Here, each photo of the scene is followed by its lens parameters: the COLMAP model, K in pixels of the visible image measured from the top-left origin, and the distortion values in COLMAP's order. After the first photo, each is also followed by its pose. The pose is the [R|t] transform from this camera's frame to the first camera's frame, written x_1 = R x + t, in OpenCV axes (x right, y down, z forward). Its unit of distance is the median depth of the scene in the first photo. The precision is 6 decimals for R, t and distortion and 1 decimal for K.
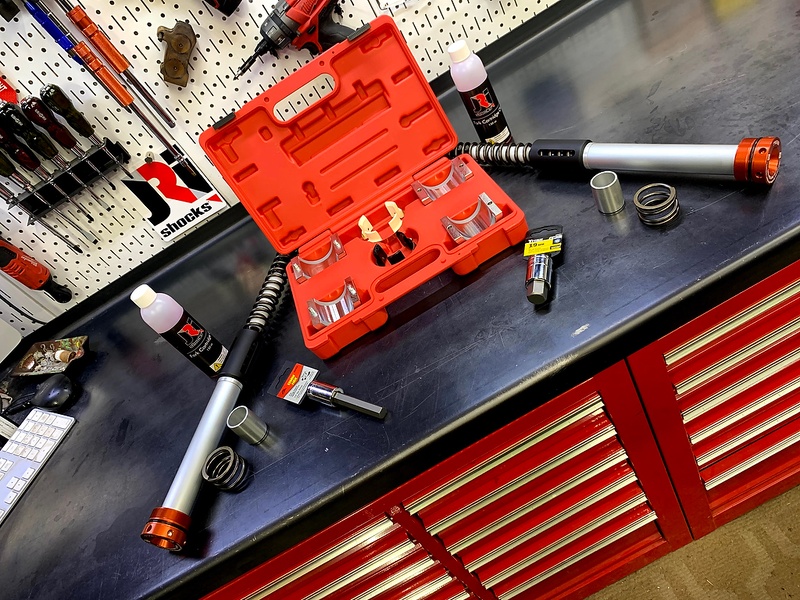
lens RADIAL K [[605.2, 0, 400.2], [0, 605.2, 301.4], [0, 0, 1]] dist [-0.020682, 0.018479]
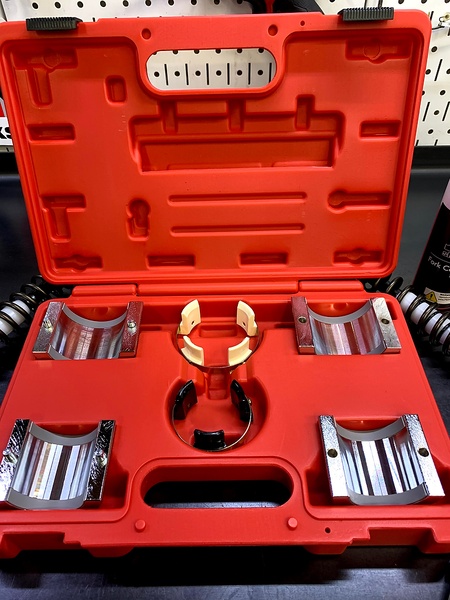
lens RADIAL K [[453.9, 0, 225.5], [0, 453.9, 284.9], [0, 0, 1]] dist [-0.020682, 0.018479]
pose [[0.861891, 0.497207, 0.099649, -0.089692], [-0.501628, 0.864751, 0.023970, -0.183059], [-0.074253, -0.070646, 0.994734, 0.568370]]
